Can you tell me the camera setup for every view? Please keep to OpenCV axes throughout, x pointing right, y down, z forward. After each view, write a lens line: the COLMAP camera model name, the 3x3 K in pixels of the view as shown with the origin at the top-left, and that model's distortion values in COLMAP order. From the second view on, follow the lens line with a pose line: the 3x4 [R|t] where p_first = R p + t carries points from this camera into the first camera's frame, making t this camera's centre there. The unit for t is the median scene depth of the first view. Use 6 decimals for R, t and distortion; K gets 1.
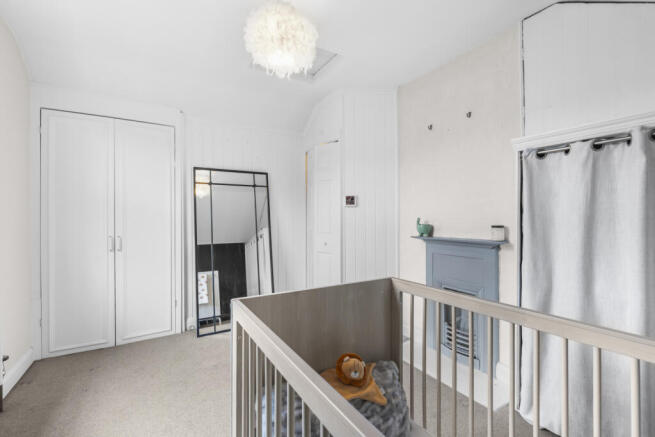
lens RADIAL K [[289.2, 0, 329.6], [0, 289.2, 217.0], [0, 0, 1]] dist [-0.001004, 0.001065]
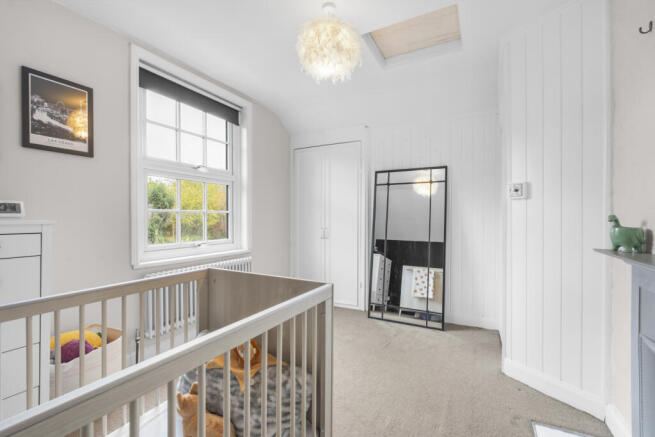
lens RADIAL K [[289.2, 0, 331.6], [0, 289.2, 219.2], [0, 0, 1]] dist [-0.001004, 0.001065]
pose [[0.514768, 0.010260, -0.857268, 0.427701], [0.001309, 0.999918, 0.012754, 0.002802], [0.857328, -0.007687, 0.514712, 0.254585]]
